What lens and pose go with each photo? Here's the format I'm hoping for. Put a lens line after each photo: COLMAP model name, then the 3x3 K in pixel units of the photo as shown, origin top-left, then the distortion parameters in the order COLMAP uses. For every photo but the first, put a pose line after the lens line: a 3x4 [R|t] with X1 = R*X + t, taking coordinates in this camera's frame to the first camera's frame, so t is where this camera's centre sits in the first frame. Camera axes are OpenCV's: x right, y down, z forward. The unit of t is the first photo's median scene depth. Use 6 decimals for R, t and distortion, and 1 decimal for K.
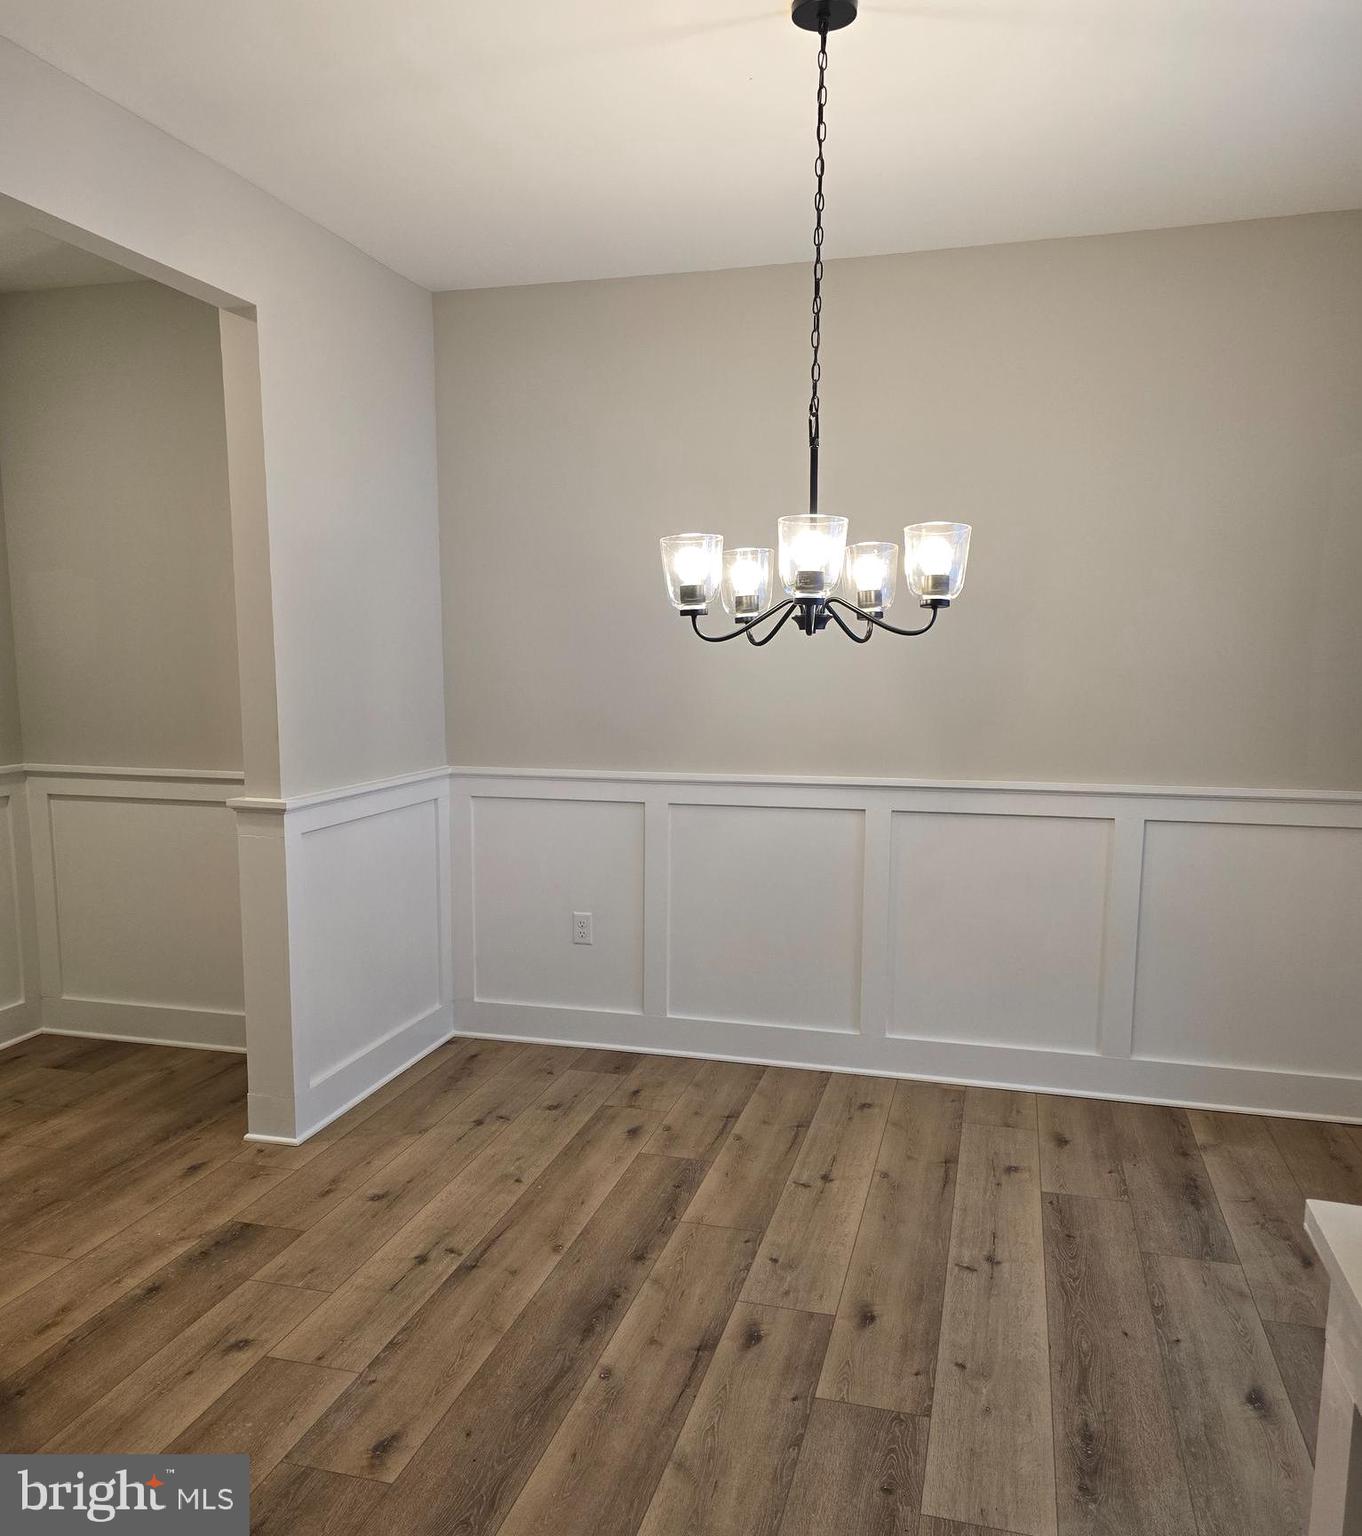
lens RADIAL K [[1179.4, 0, 684.0], [0, 1179.4, 764.4], [0, 0, 1]] dist [0.073433, -0.040243]
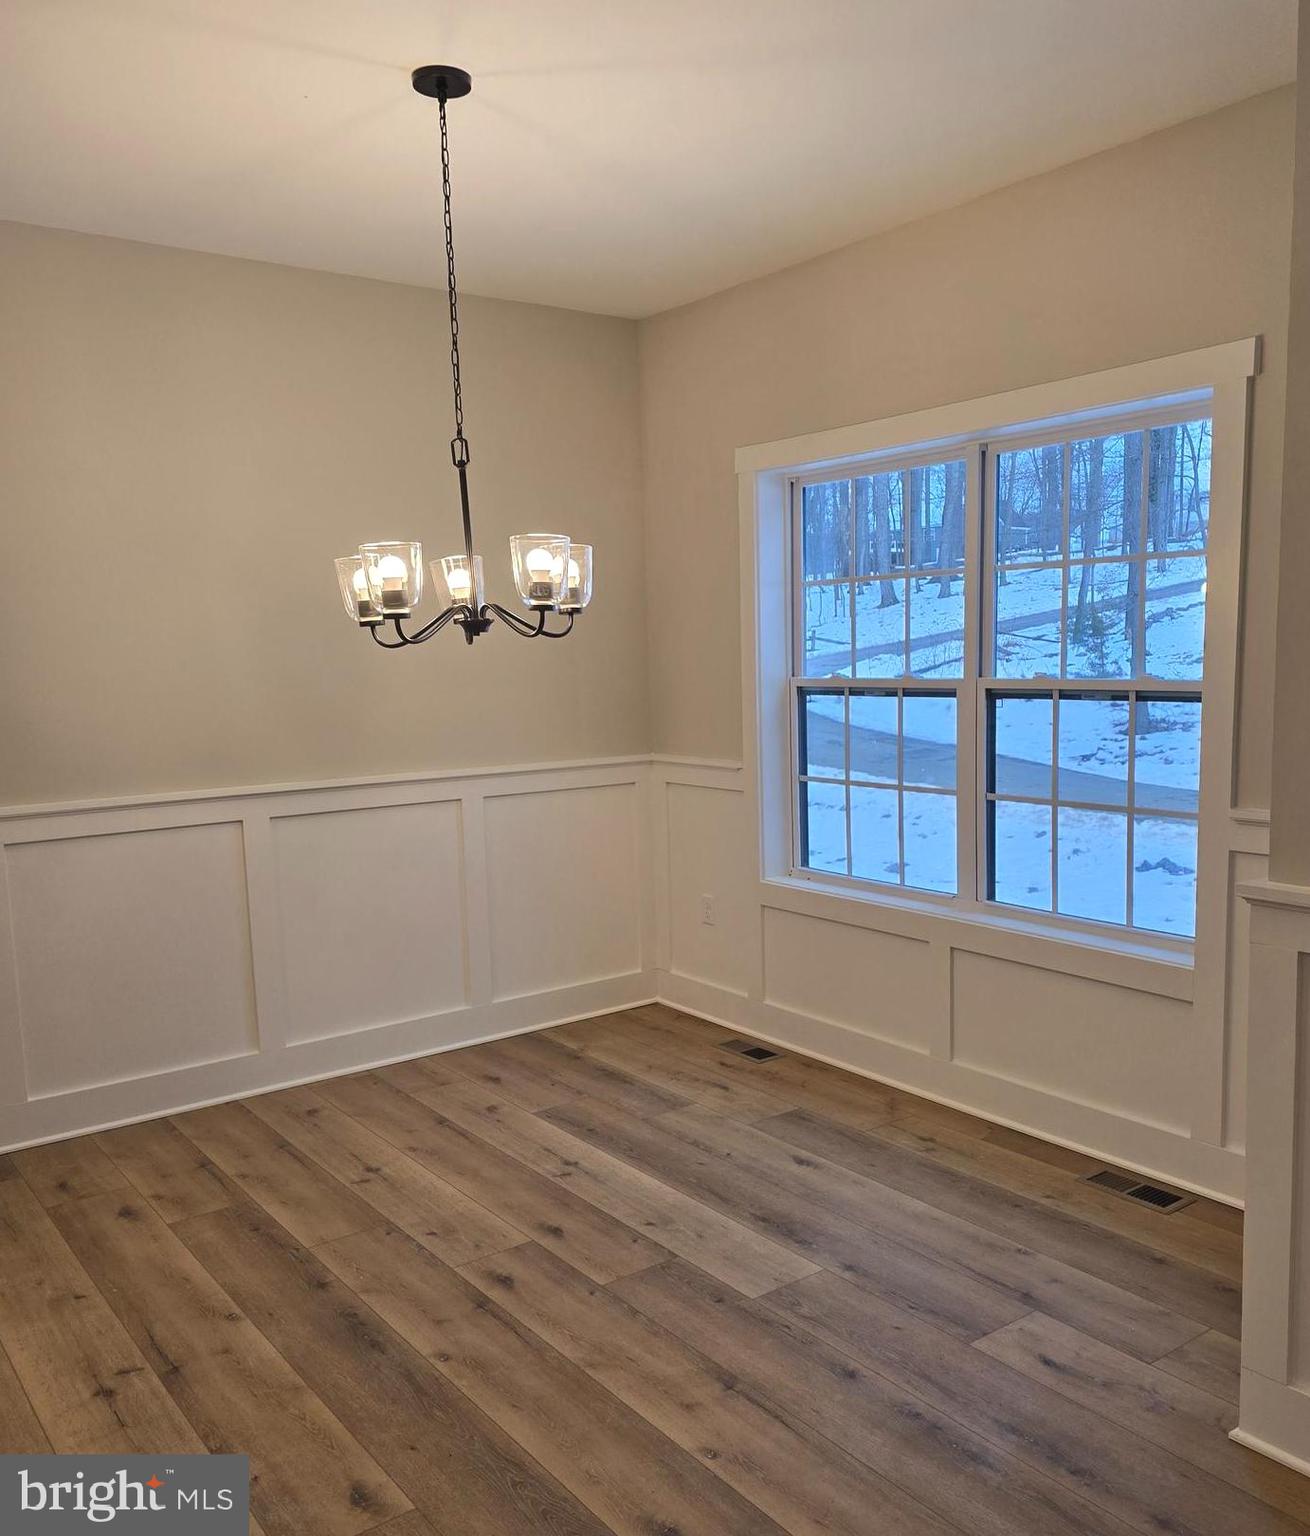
lens RADIAL K [[1263.0, 0, 656.8], [0, 1263.0, 769.4], [0, 0, 1]] dist [0.059539, -0.011280]
pose [[0.628832, -0.088888, 0.772444, -0.617023], [0.096325, 0.994697, 0.036047, -0.012015], [-0.771552, 0.051738, 0.634059, 0.111981]]
